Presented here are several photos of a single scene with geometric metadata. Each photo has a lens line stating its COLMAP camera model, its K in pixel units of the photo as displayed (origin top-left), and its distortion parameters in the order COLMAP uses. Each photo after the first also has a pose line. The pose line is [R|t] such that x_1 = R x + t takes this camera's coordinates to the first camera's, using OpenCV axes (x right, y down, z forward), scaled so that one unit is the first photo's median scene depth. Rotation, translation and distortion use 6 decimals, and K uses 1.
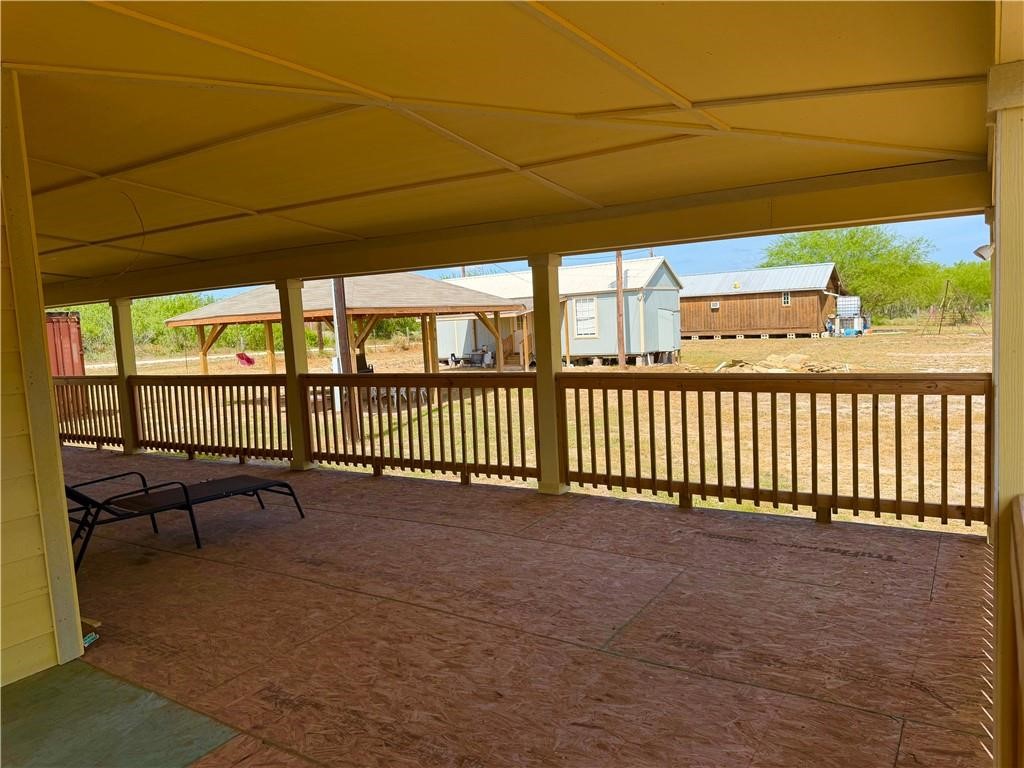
lens RADIAL K [[716.1, 0, 512.0], [0, 716.1, 384.0], [0, 0, 1]] dist [0.002961, 0.000685]
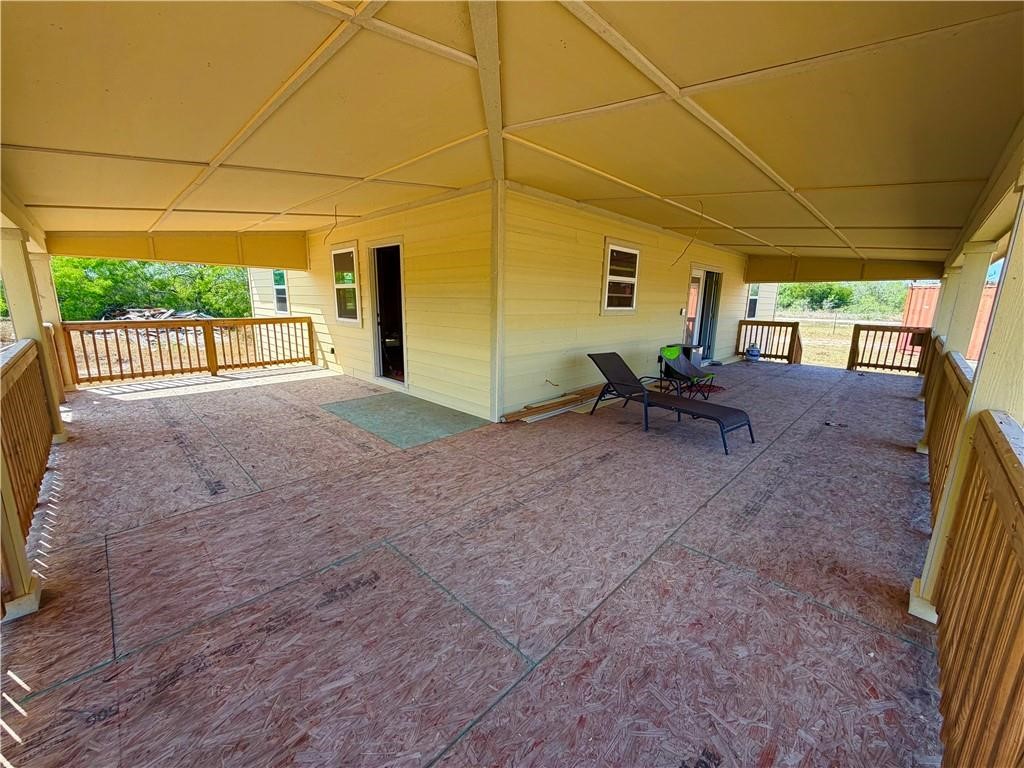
lens RADIAL K [[415.8, 0, 512.0], [0, 415.8, 384.0], [0, 0, 1]] dist [0.015311, -0.000123]
pose [[-0.207226, 0.251774, -0.945340, 0.657167], [-0.092657, 0.956920, 0.275169, -0.139169], [0.973895, 0.144615, -0.174970, 1.163584]]
